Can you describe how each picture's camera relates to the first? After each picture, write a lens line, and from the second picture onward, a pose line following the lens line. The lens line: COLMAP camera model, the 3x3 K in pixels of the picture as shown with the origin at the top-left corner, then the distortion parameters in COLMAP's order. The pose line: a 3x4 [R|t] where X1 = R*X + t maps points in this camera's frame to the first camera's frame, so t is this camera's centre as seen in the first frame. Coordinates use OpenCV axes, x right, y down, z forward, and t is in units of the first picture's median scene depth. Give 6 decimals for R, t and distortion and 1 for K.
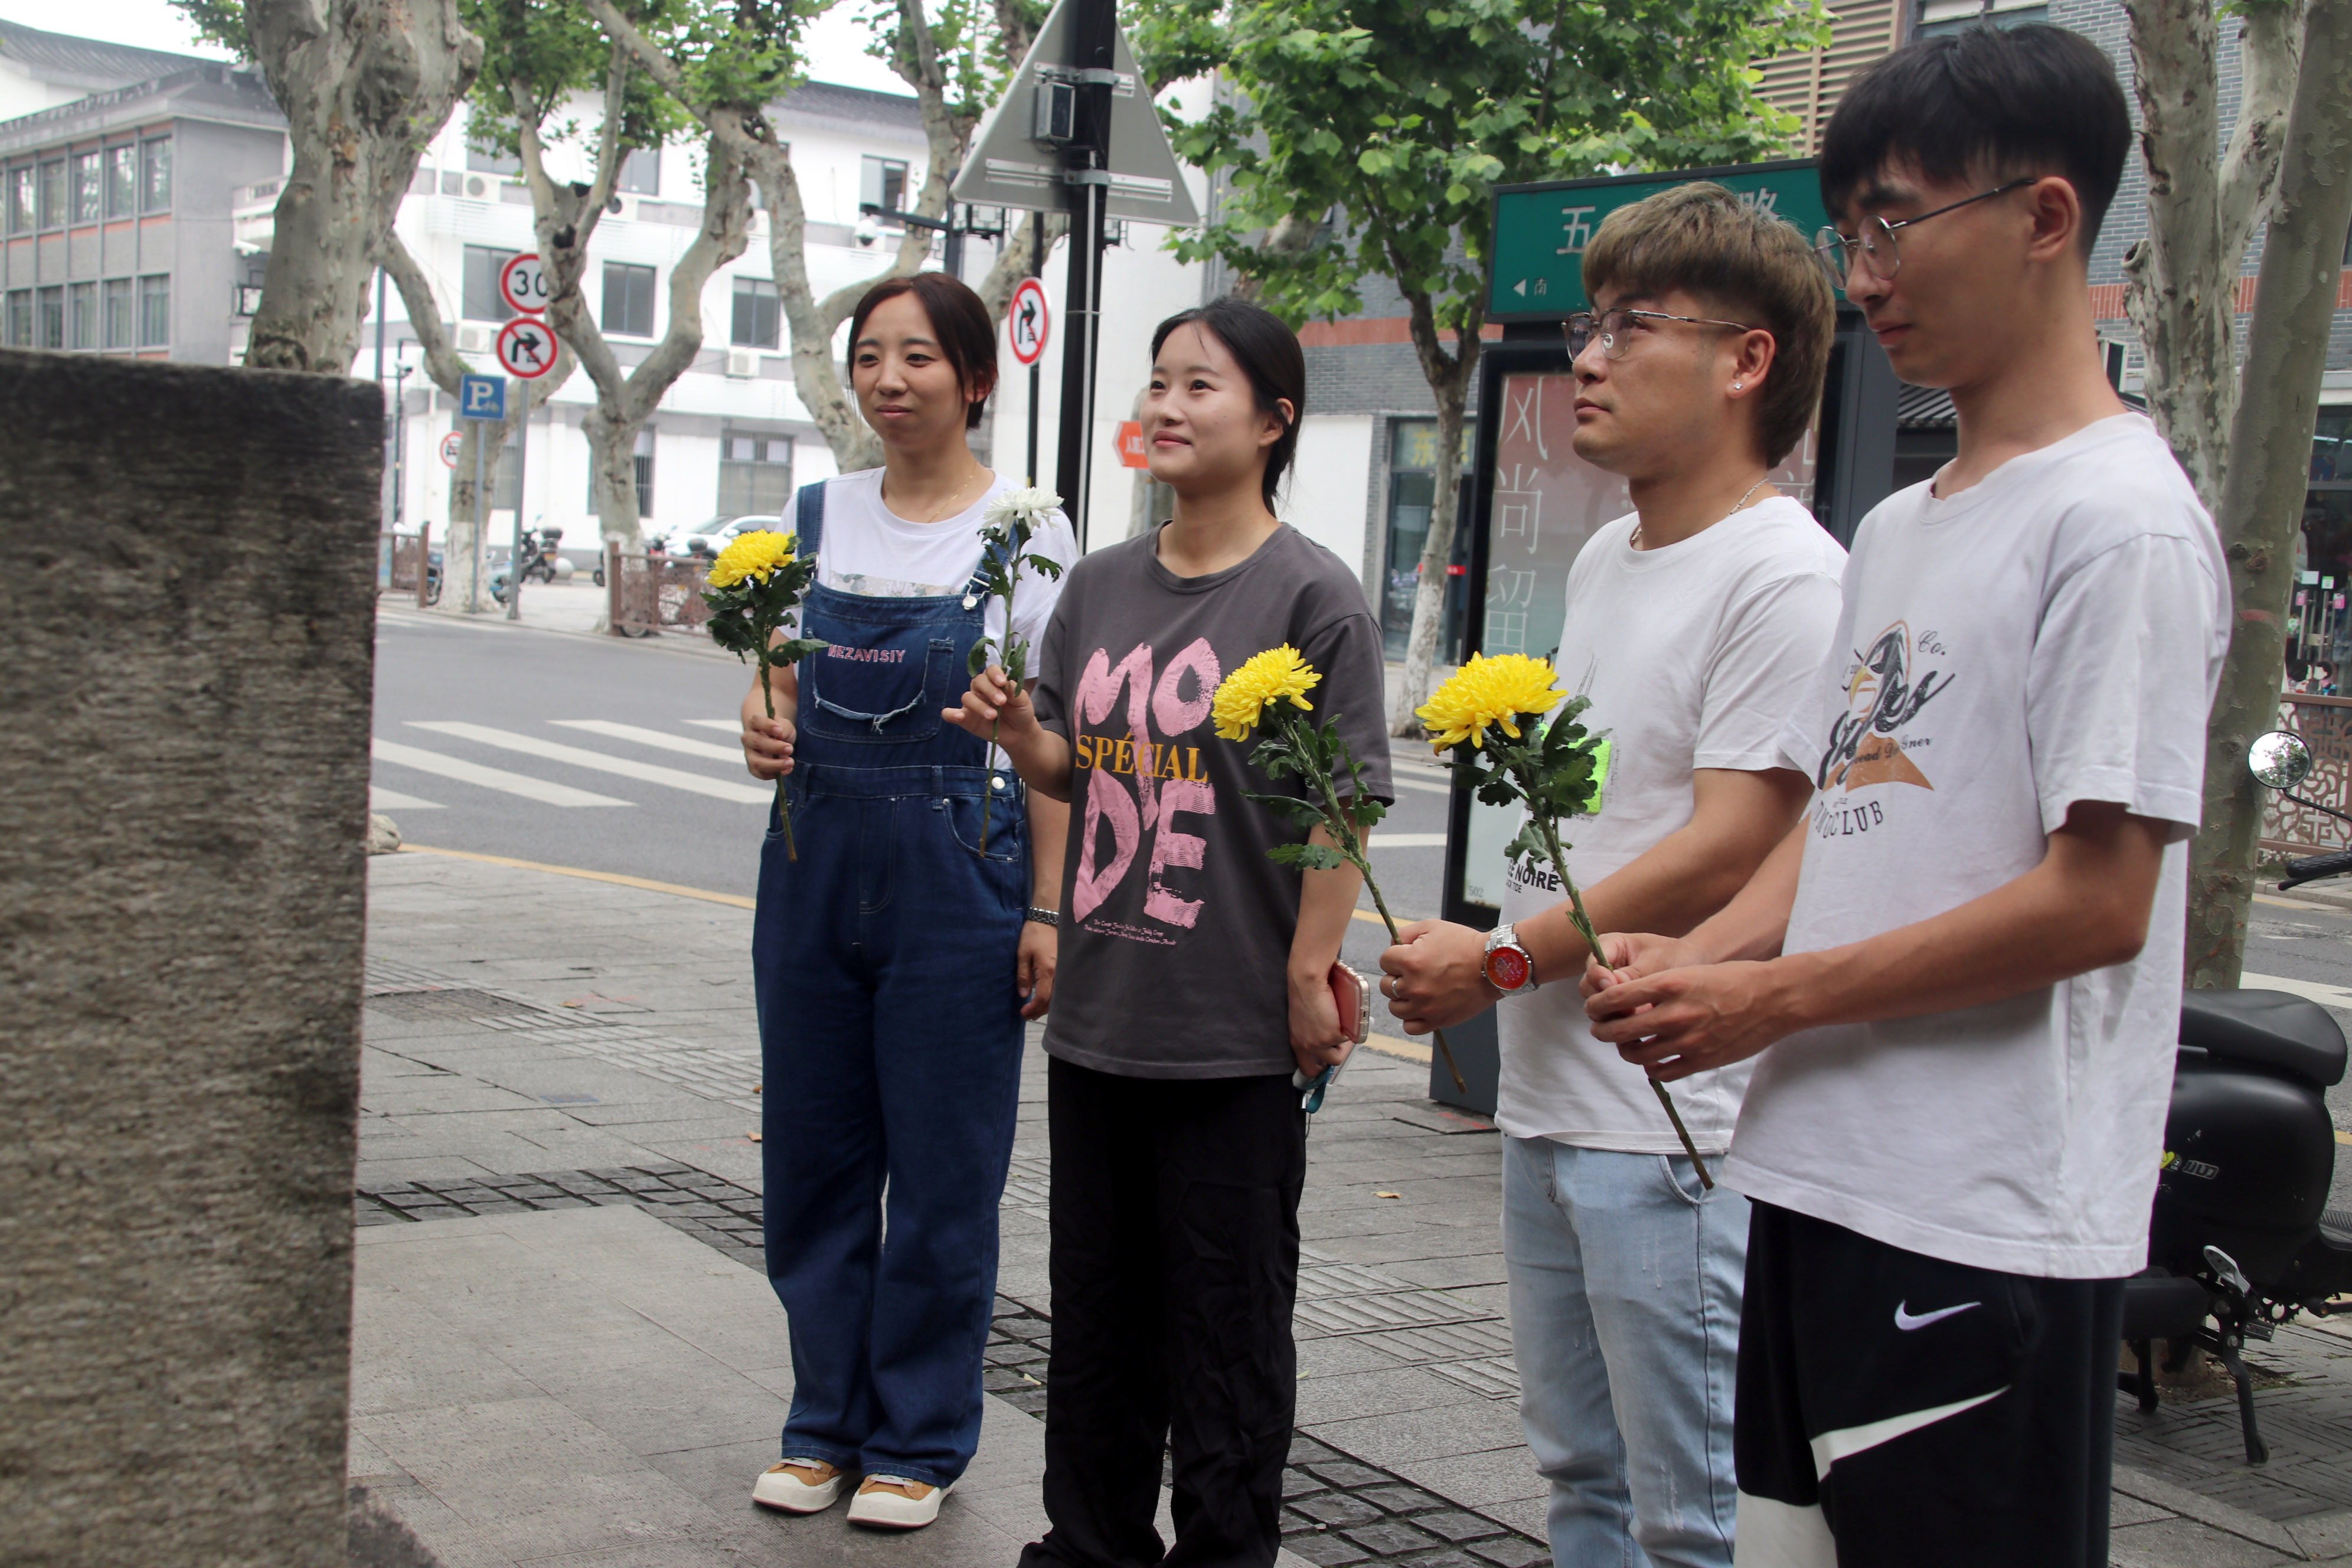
lens RADIAL K [[2827.8, 0, 1203.7], [0, 2827.8, 835.0], [0, 0, 1]] dist [-0.179470, 0.533790]
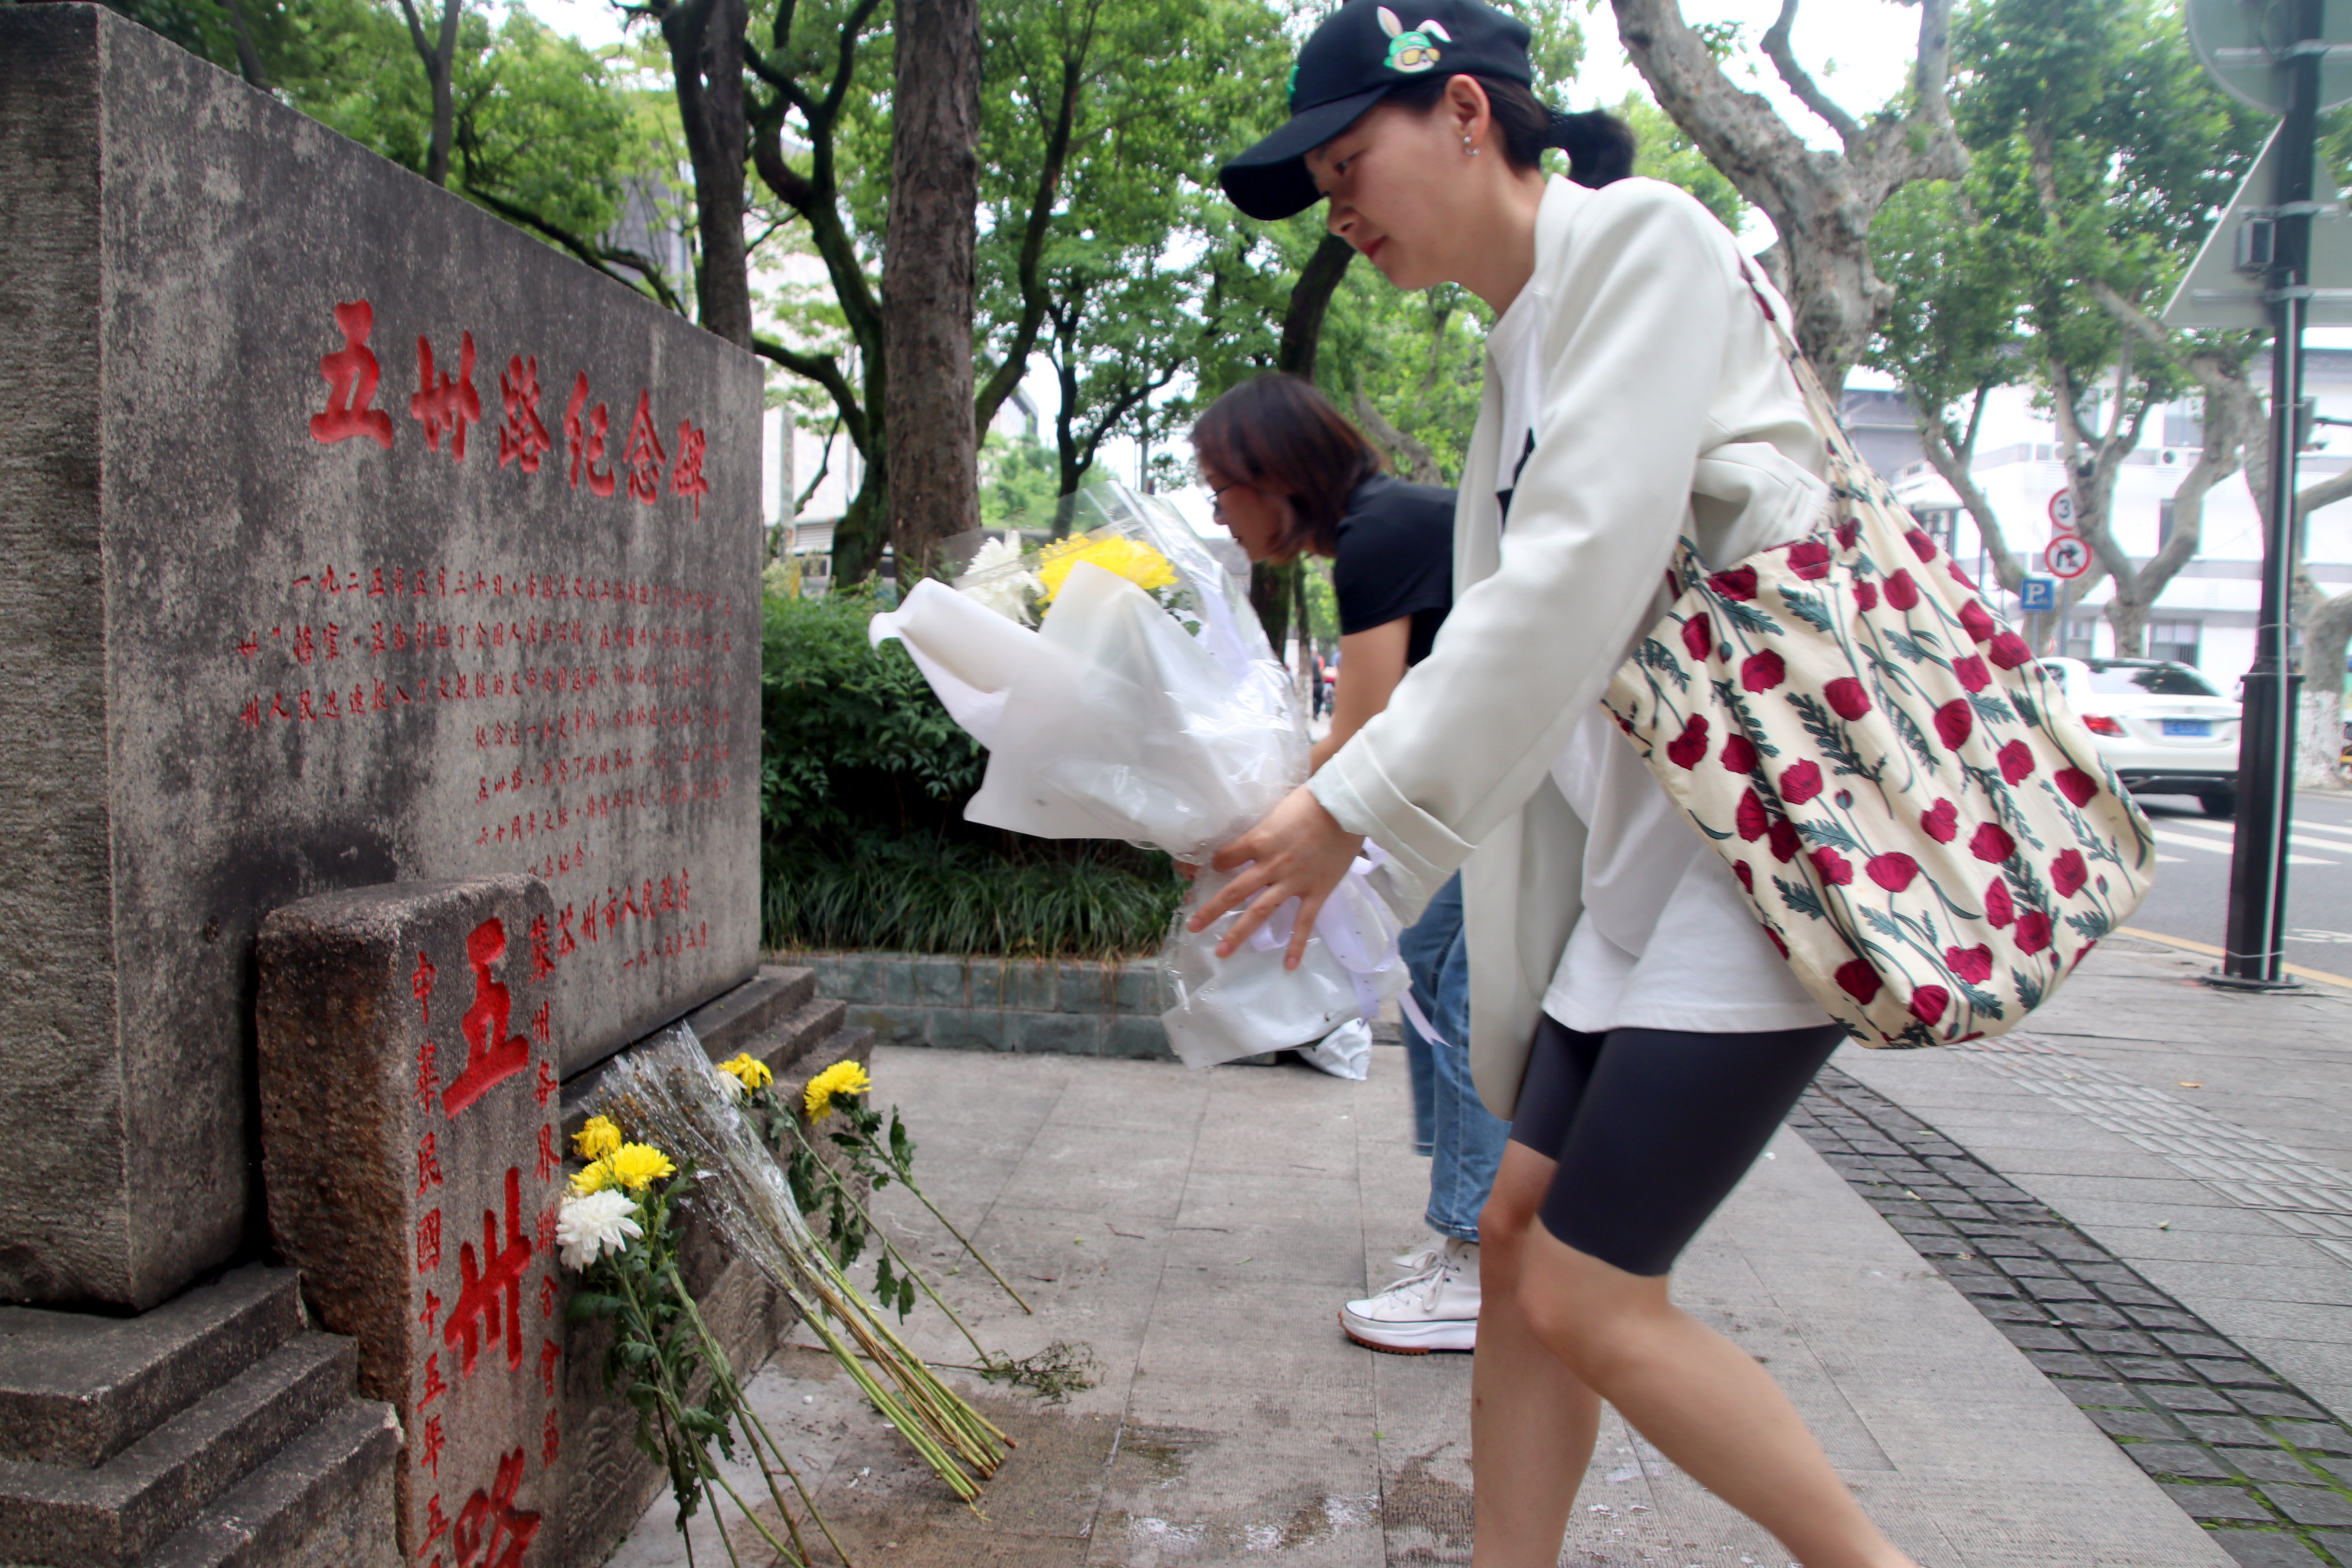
lens RADIAL K [[1969.9, 0, 1153.3], [0, 1969.9, 822.2], [0, 0, 1]] dist [-0.173282, 0.139248]
pose [[0.754400, 0.007493, -0.656372, 0.268225], [-0.044218, 0.998244, -0.039426, 0.098625], [0.654923, 0.058767, 0.753407, 0.203194]]
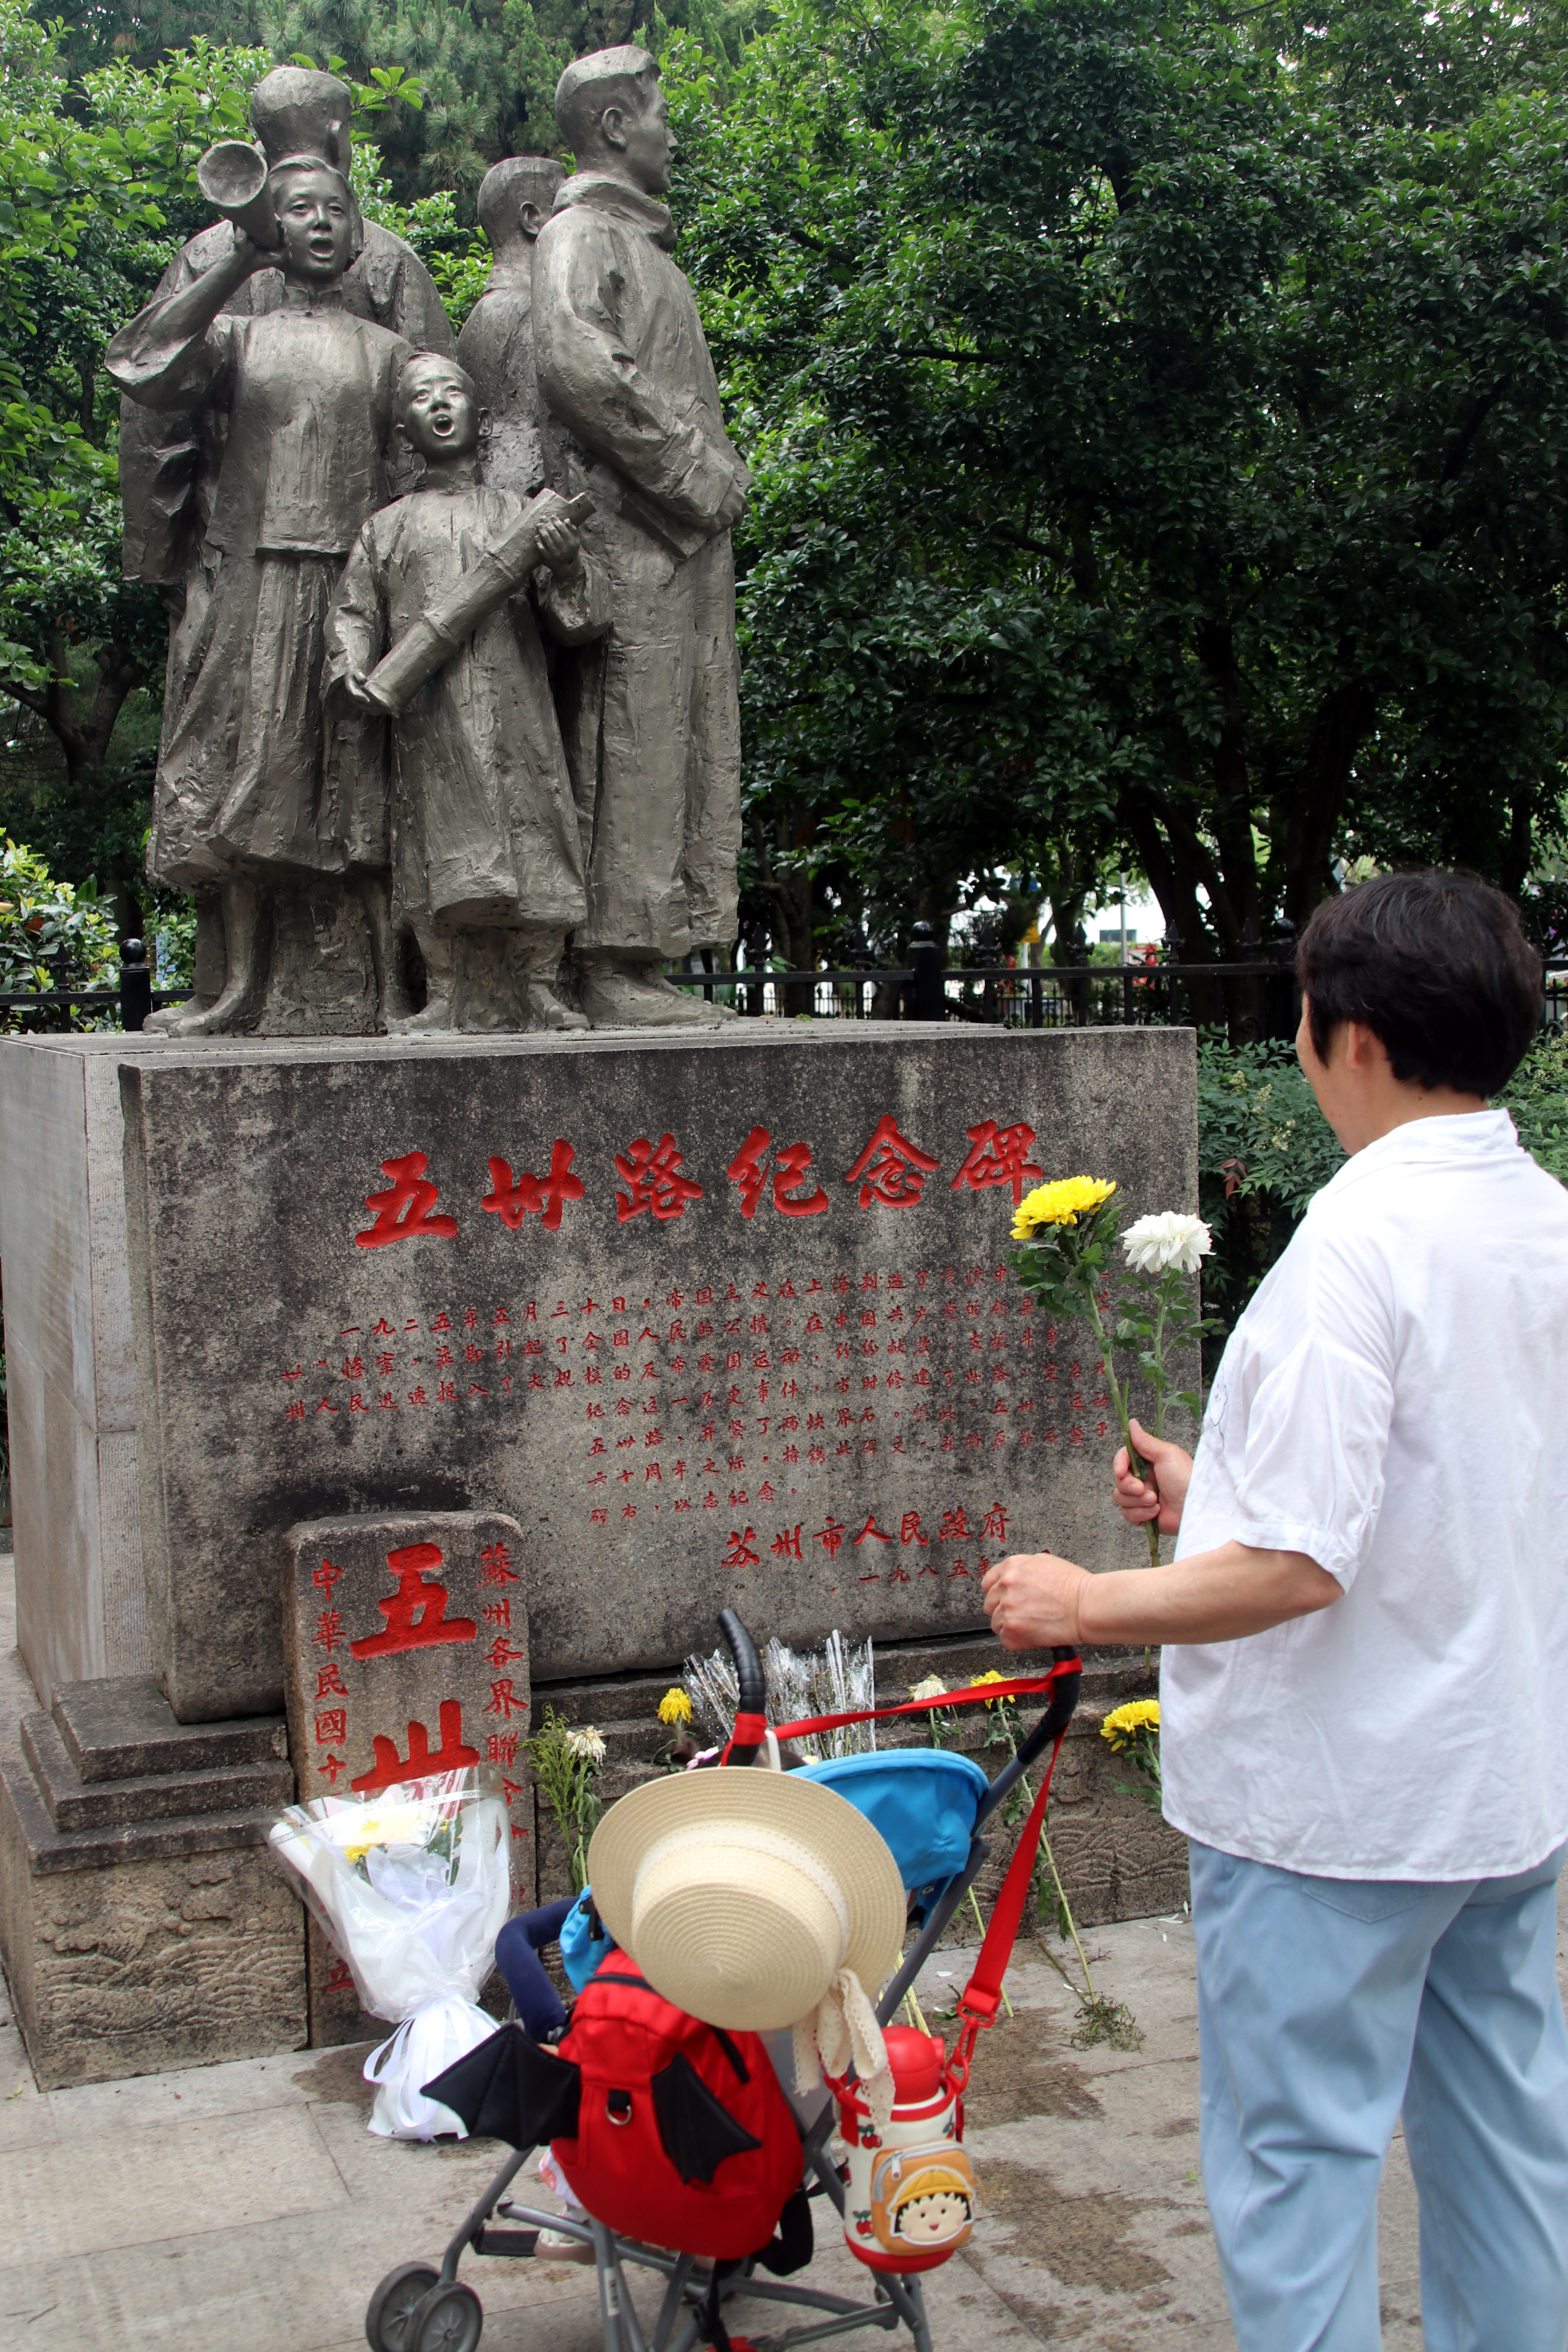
lens RADIAL K [[2778.7, 0, 784.0], [0, 2778.7, 1176.0], [0, 0, 1]] dist [-0.070567, 0.239211]
pose [[-0.266667, 0.024555, -0.963476, 0.801817], [-0.094492, 0.994193, 0.051491, -0.086286], [0.959145, 0.104772, -0.262799, 0.807023]]
